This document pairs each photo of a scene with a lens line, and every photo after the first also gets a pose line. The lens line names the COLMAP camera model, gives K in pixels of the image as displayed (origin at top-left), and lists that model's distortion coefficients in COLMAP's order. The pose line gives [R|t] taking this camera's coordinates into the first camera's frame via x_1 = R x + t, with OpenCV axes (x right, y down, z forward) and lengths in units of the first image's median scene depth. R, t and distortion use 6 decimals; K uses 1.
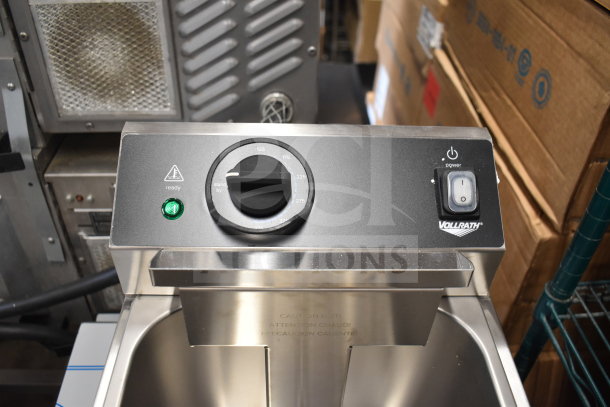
lens RADIAL K [[533.9, 0, 306.7], [0, 533.9, 201.8], [0, 0, 1]] dist [-0.109411, 0.029137]
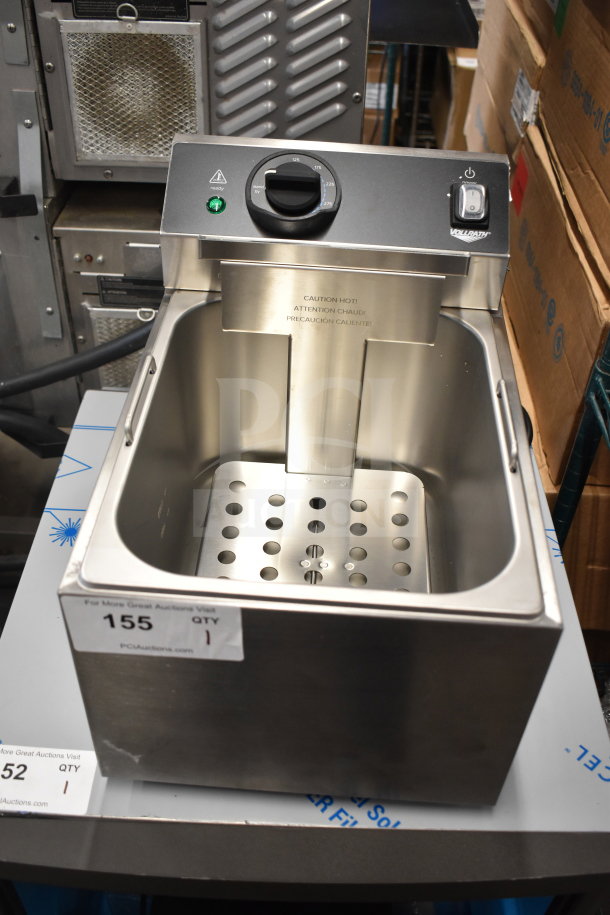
lens RADIAL K [[882.1, 0, 303.4], [0, 882.1, 454.4], [0, 0, 1]] dist [-0.085879, 0.000000]
pose [[0.995838, 0.061784, -0.066999, 0.058318], [-0.059056, 0.997372, 0.041960, 0.282671], [0.069416, -0.037829, 0.996870, -0.548157]]
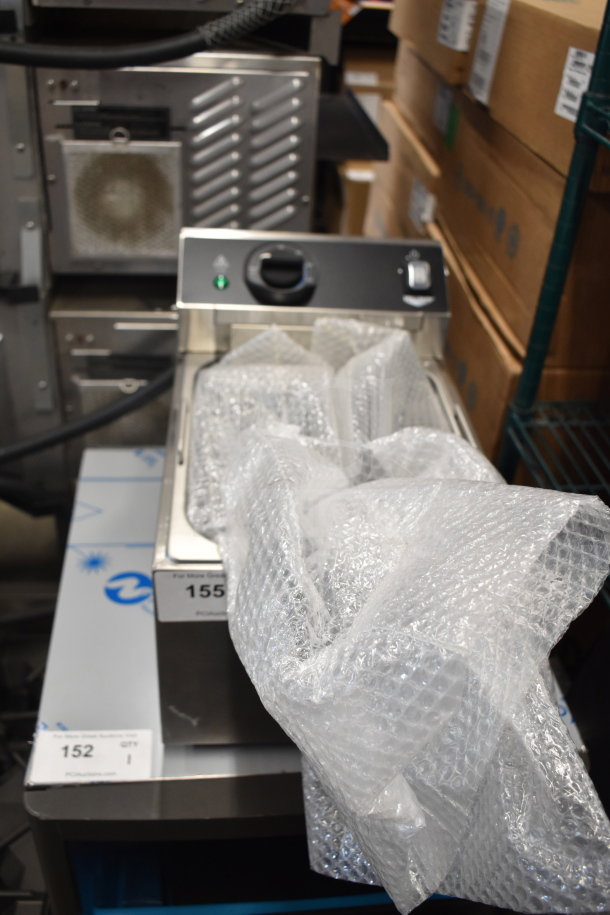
lens RADIAL K [[848.1, 0, 305.3], [0, 848.1, 455.2], [0, 0, 1]] dist [-0.100163, 0.000000]
pose [[0.998405, 0.003814, 0.056330, -0.092935], [-0.000027, 0.997748, -0.067076, 0.391617], [-0.056459, 0.066968, 0.996156, -0.784984]]
